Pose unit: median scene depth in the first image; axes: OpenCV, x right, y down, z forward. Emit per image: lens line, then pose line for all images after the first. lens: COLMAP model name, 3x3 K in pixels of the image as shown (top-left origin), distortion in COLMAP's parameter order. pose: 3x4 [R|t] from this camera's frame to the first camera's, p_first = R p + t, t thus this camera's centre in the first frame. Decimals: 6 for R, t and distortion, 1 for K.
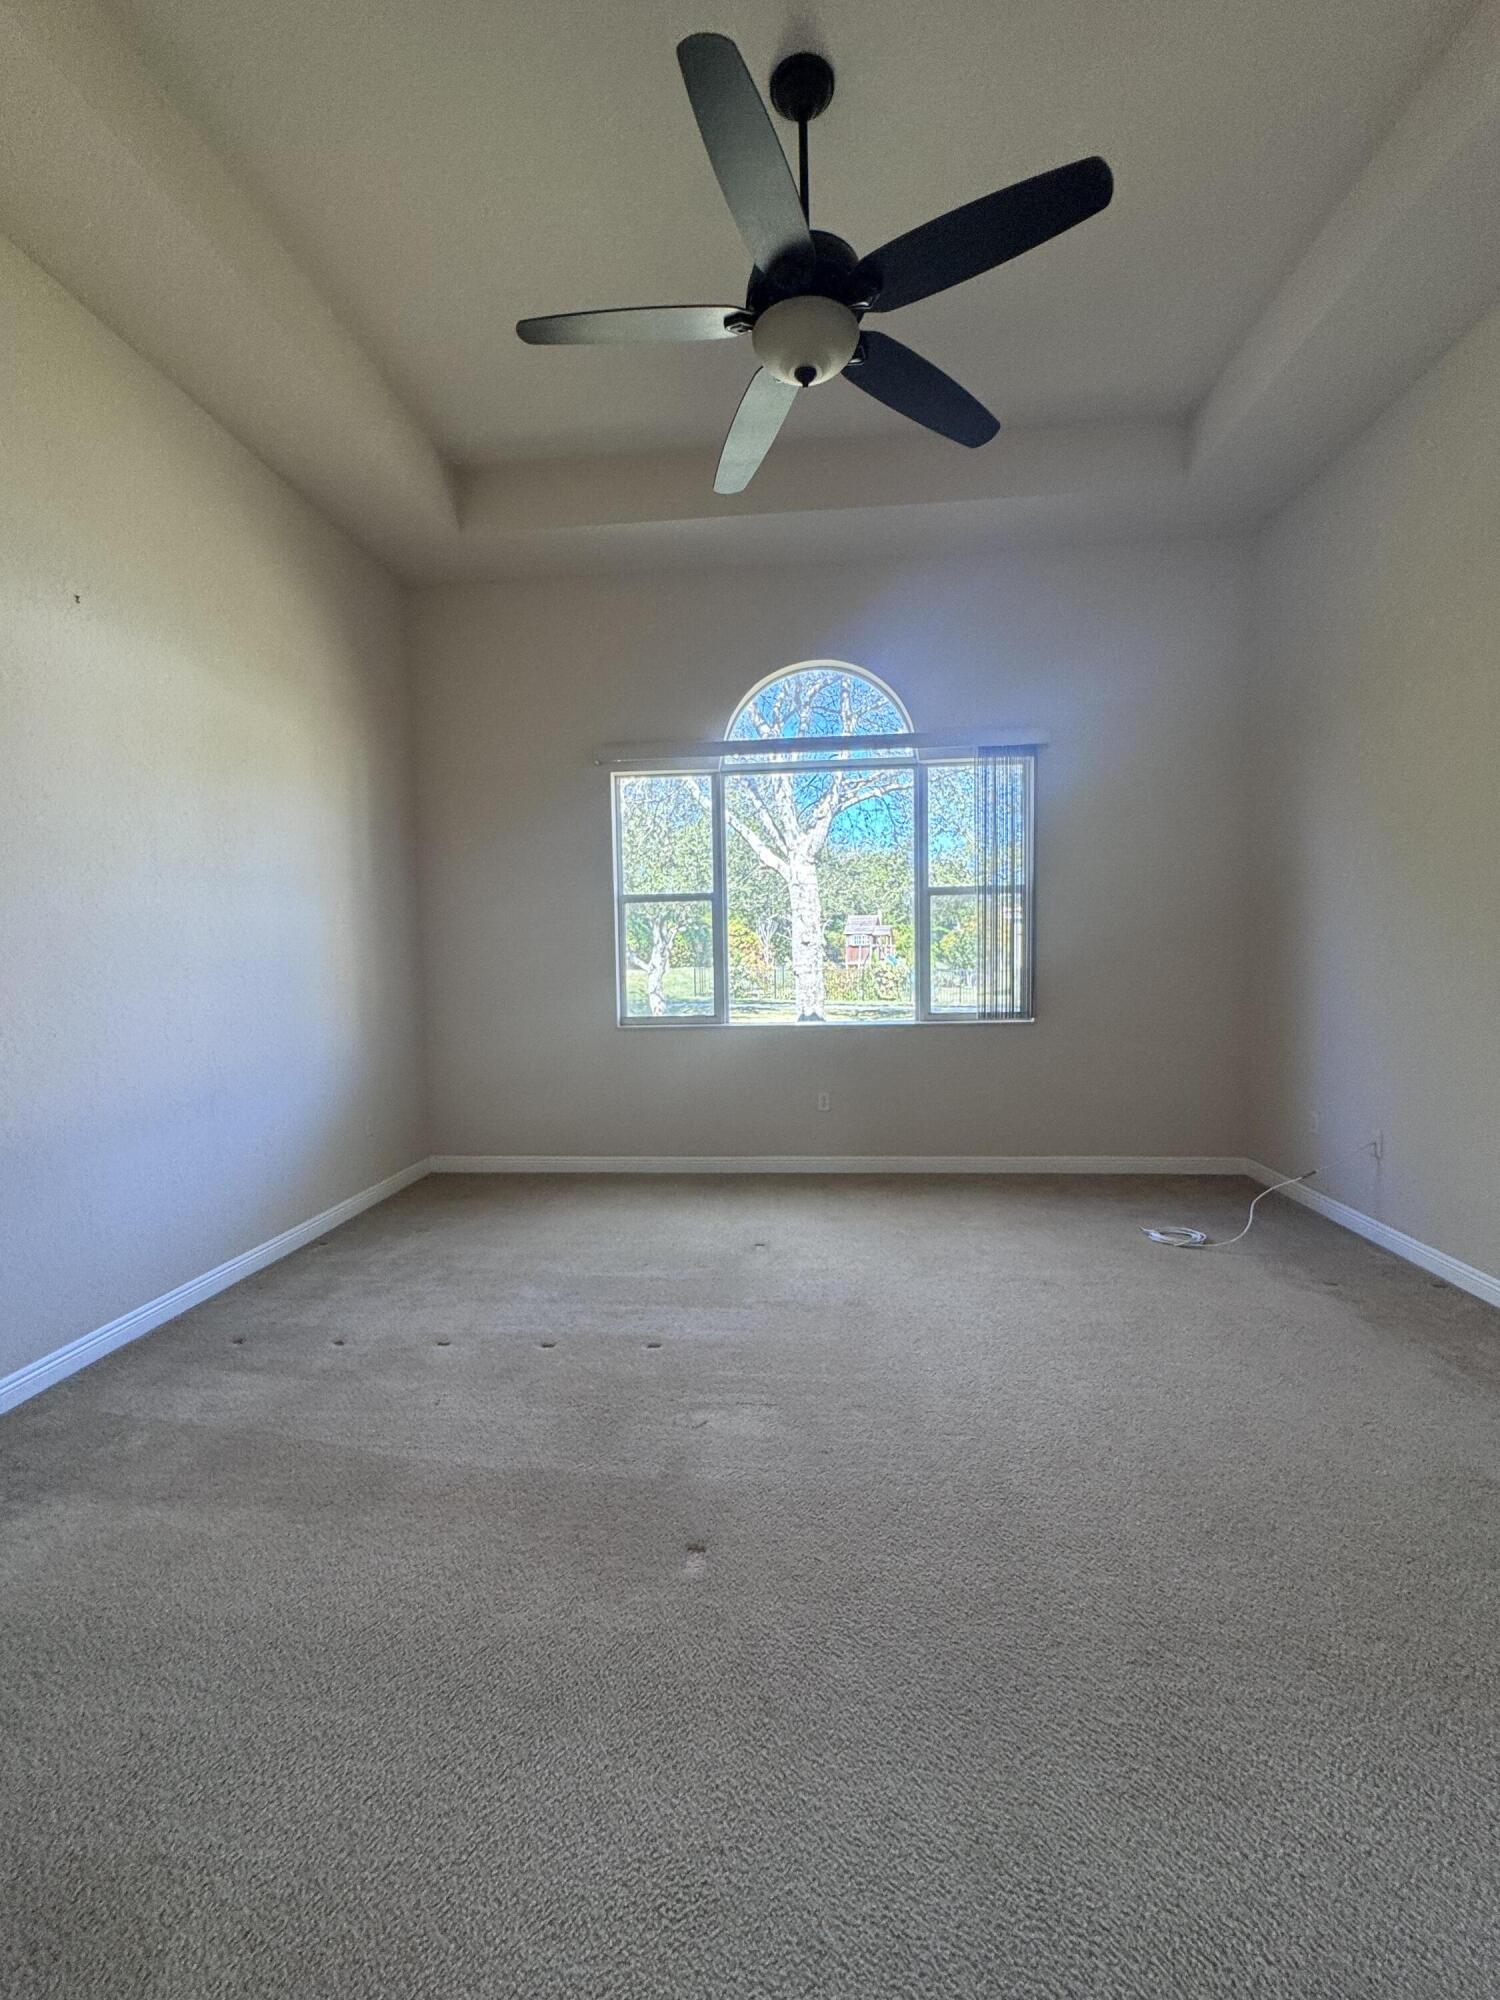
lens RADIAL K [[833.0, 0, 750.0], [0, 833.0, 1000.0], [0, 0, 1]] dist [0.000936, 0.000237]
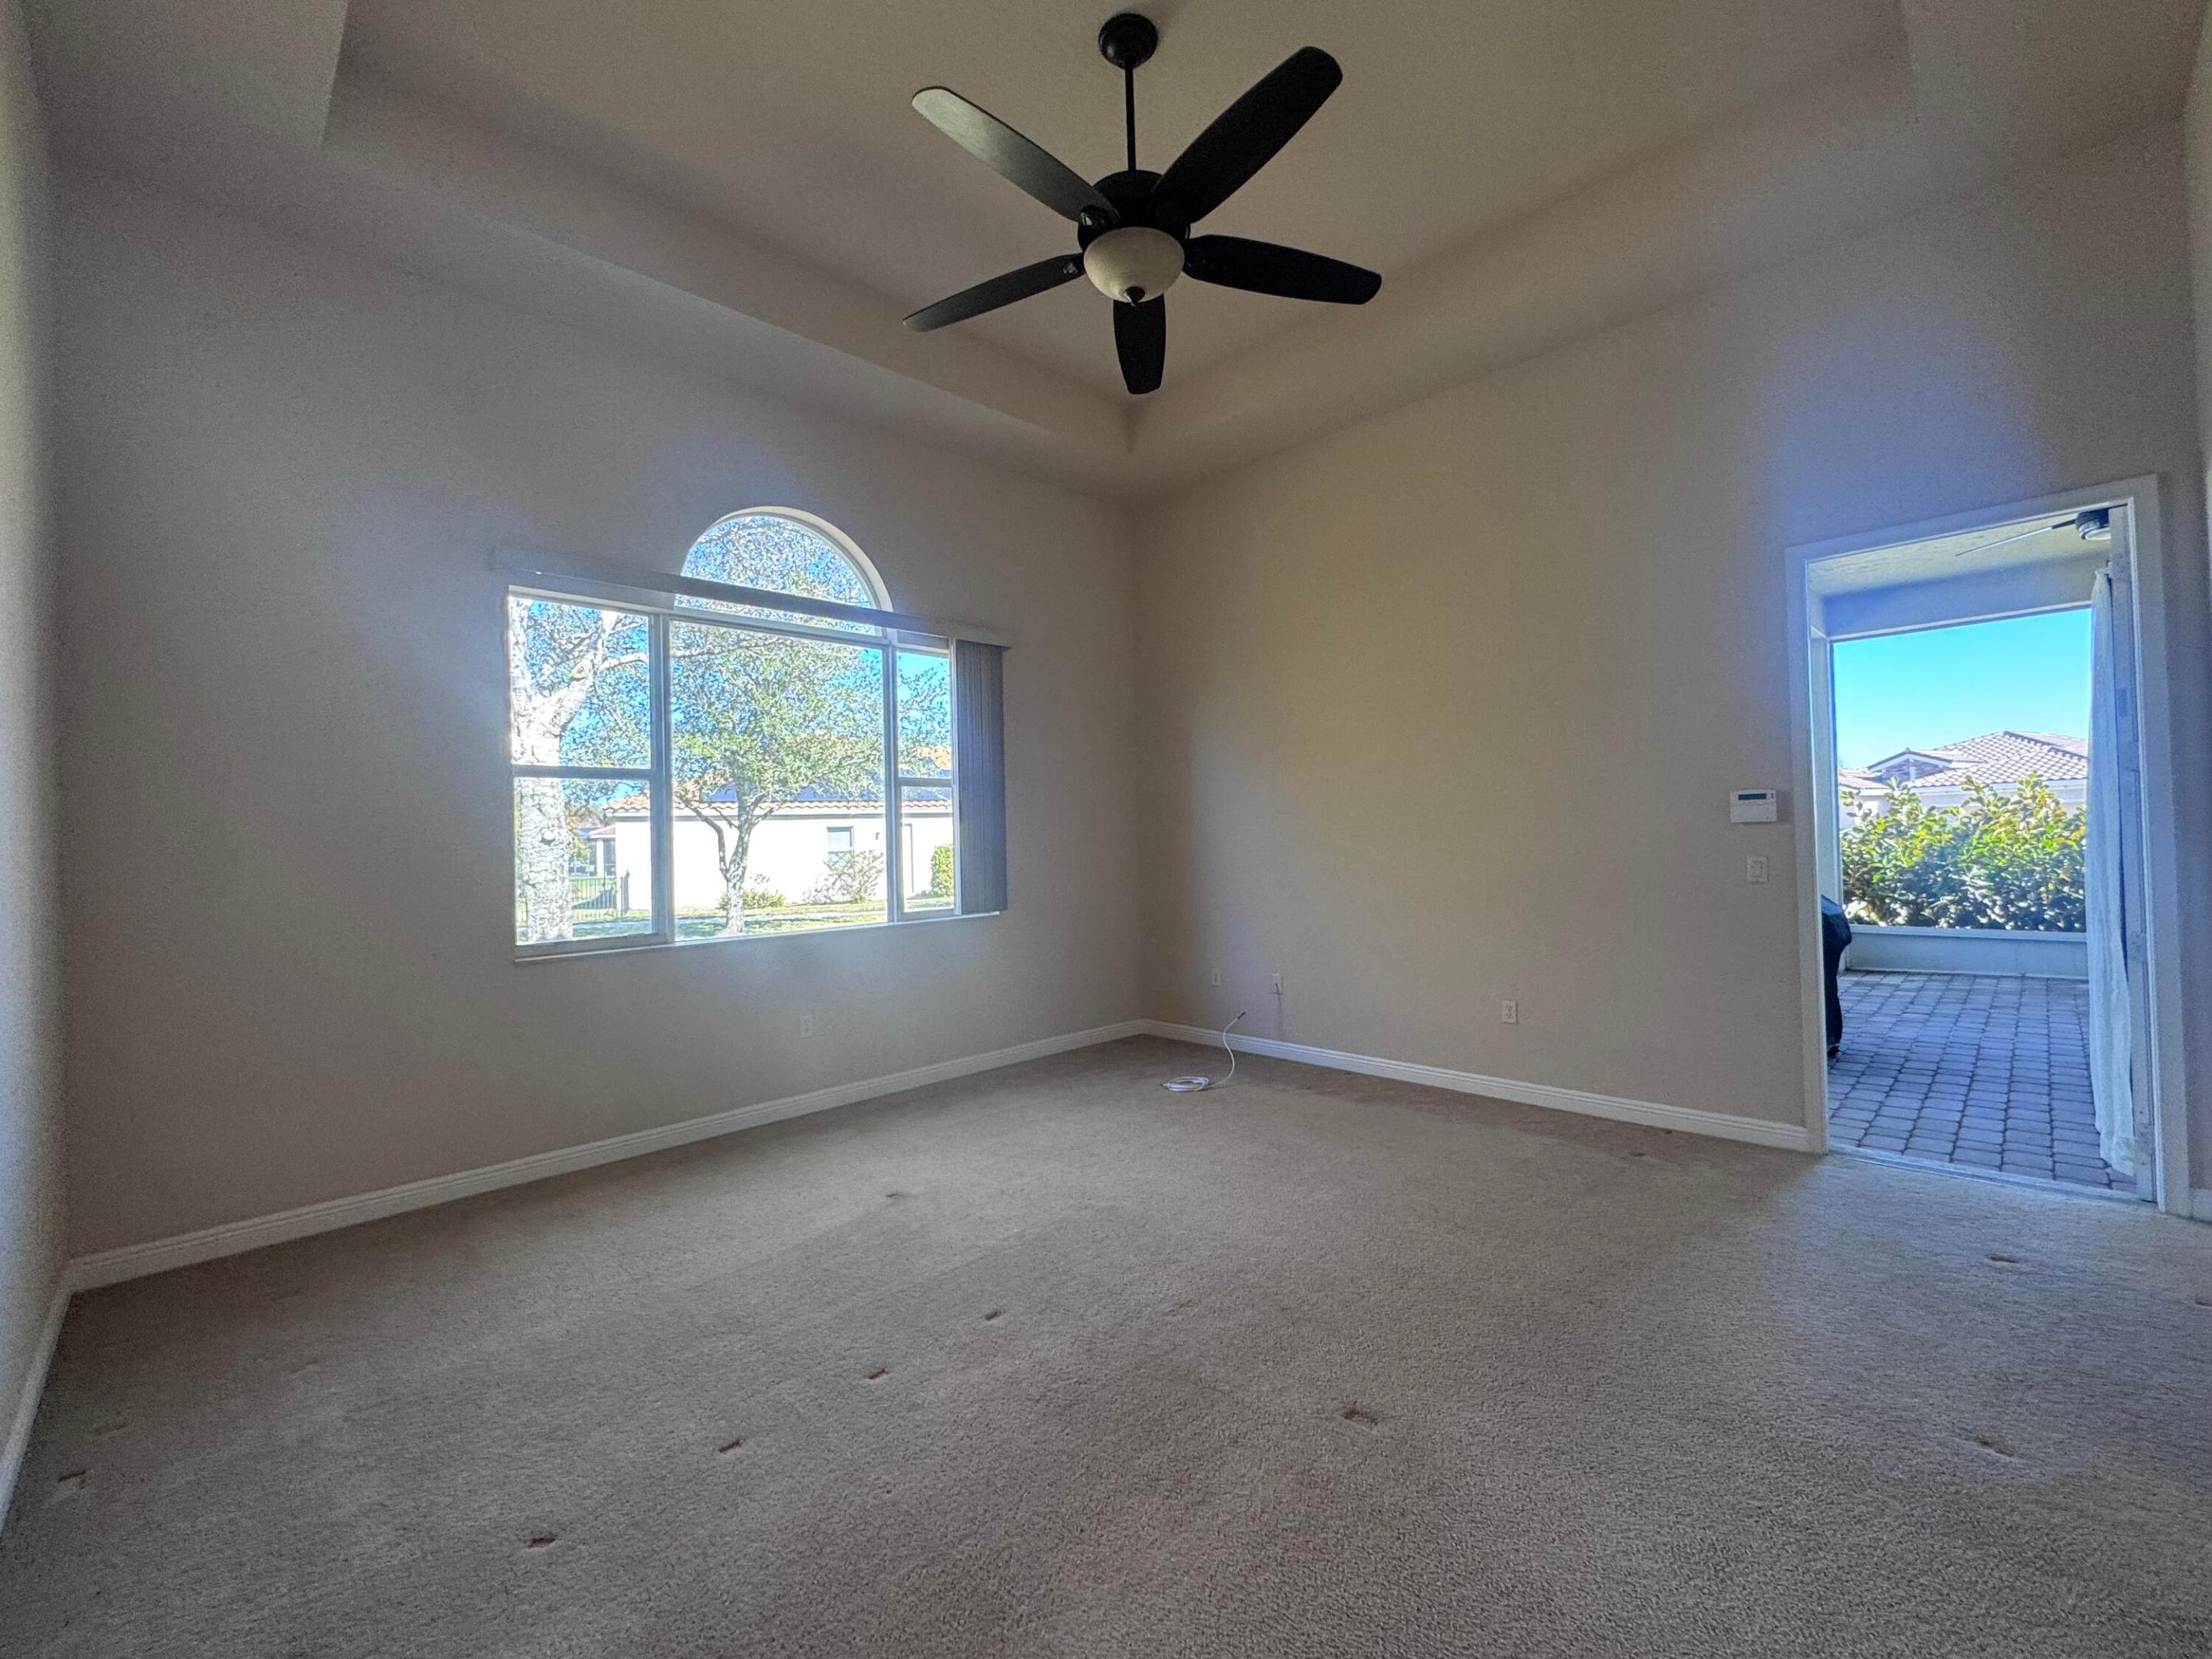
lens RADIAL K [[921.3, 0, 1111.1], [0, 921.3, 824.2], [0, 0, 1]] dist [0.000936, 0.000237]
pose [[0.656117, 0.013353, 0.754541, -0.409231], [0.056303, 0.996191, -0.066587, -0.000397], [-0.752556, 0.086172, 0.652866, 0.153755]]
